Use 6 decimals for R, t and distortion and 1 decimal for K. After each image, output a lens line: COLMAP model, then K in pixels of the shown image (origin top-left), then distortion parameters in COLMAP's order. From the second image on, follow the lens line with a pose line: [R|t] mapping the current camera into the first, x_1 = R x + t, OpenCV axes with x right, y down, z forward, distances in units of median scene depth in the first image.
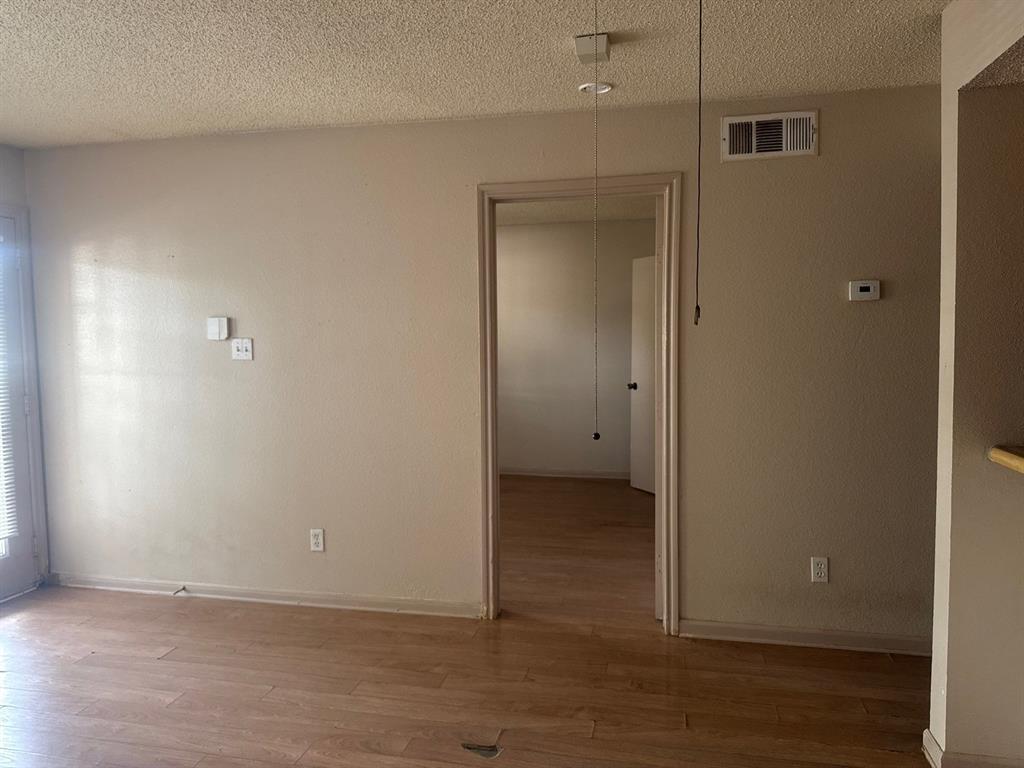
lens RADIAL K [[728.5, 0, 512.0], [0, 728.5, 384.0], [0, 0, 1]] dist [0.056119, -0.069663]
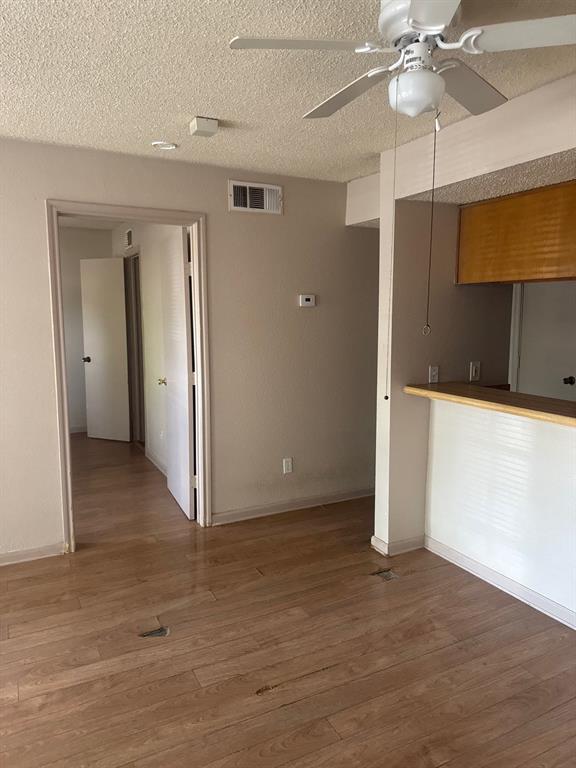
lens RADIAL K [[543.1, 0, 284.9], [0, 543.1, 387.9], [0, 0, 1]] dist [0.060167, -0.068079]
pose [[0.764603, -0.078488, 0.639704, -0.346206], [0.034290, 0.996105, 0.081230, -0.025976], [-0.643588, -0.040173, 0.764317, 0.054653]]
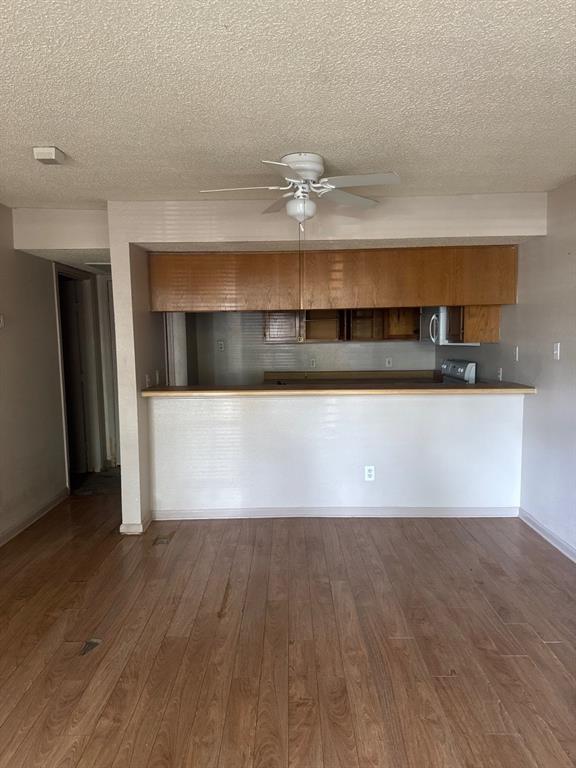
lens RADIAL K [[543.1, 0, 284.9], [0, 543.1, 387.9], [0, 0, 1]] dist [0.060167, -0.068079]
pose [[-0.217721, -0.080342, 0.972699, -0.792289], [0.081595, 0.991619, 0.100168, -0.045211], [-0.972594, 0.101176, -0.209341, 0.585797]]
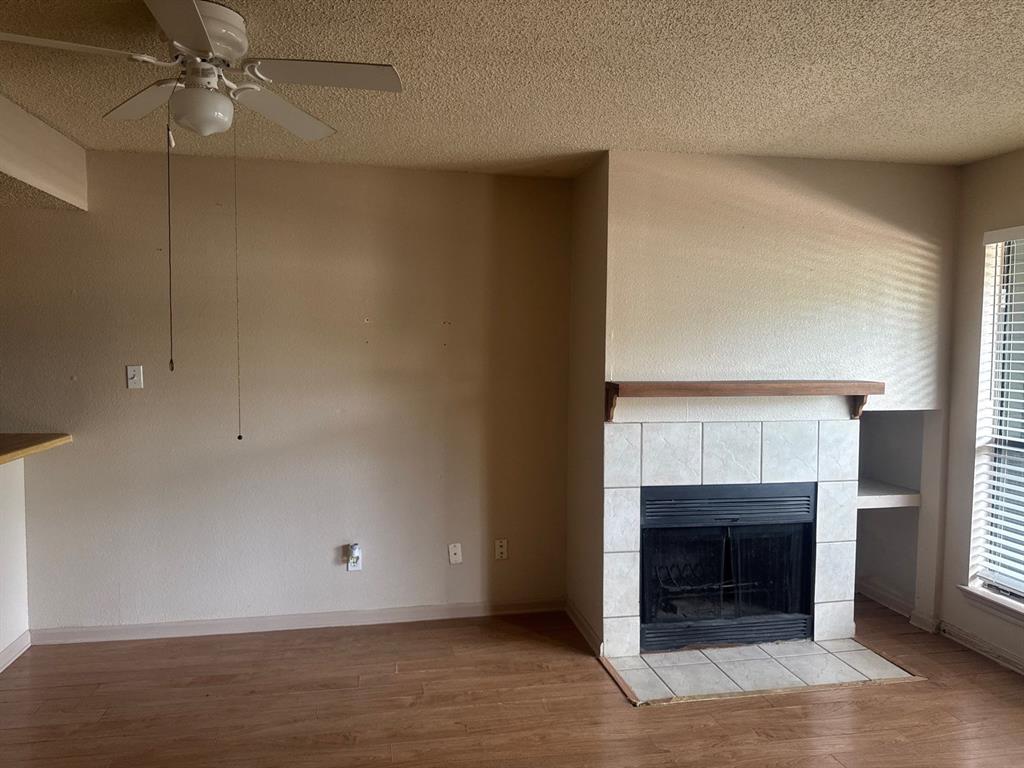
lens RADIAL K [[724.2, 0, 512.0], [0, 724.2, 384.0], [0, 0, 1]] dist [0.060167, -0.068079]
pose [[-0.913290, 0.021080, -0.406764, 0.083263], [-0.028893, 0.992791, 0.116324, -0.096529], [0.406283, 0.117990, -0.906097, 1.019214]]
